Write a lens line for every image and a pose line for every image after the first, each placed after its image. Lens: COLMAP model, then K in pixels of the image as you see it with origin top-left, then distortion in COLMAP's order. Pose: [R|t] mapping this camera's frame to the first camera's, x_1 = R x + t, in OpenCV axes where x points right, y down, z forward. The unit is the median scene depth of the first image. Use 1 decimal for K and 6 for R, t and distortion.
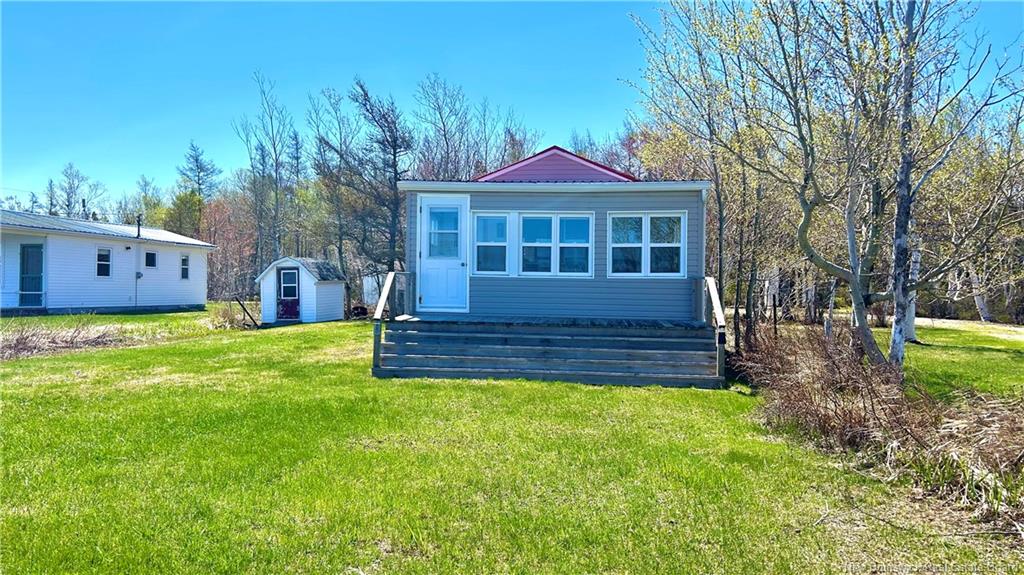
lens RADIAL K [[753.1, 0, 512.0], [0, 753.1, 287.5], [0, 0, 1]] dist [0.075193, 0.000007]
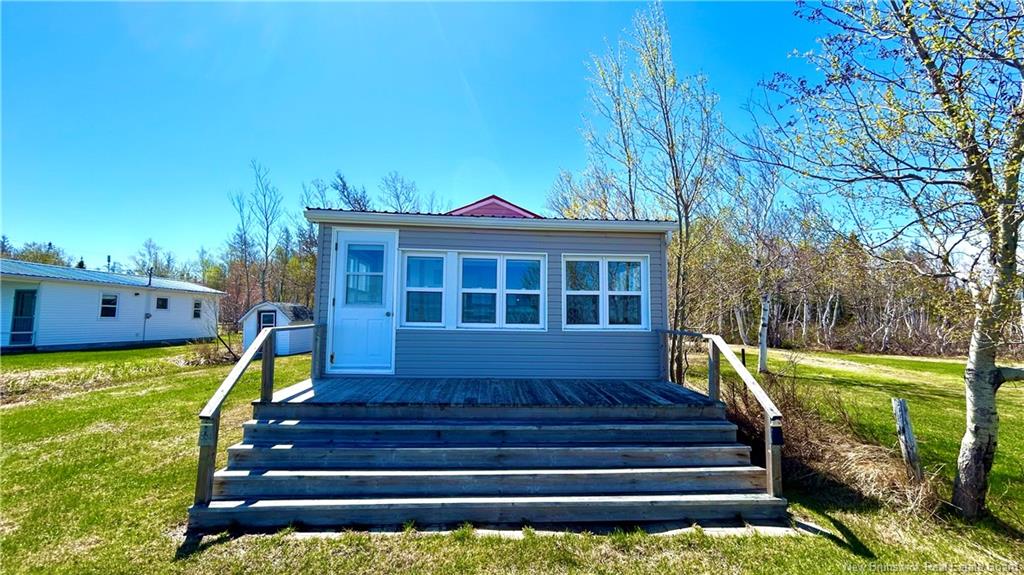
lens RADIAL K [[421.3, 0, 512.0], [0, 421.3, 287.5], [0, 0, 1]] dist [0.000812, 0.000062]
pose [[0.989221, 0.011766, 0.145959, 0.000399], [-0.000801, 0.997186, -0.074957, -0.025123], [-0.146430, 0.074032, 0.986447, 0.526459]]
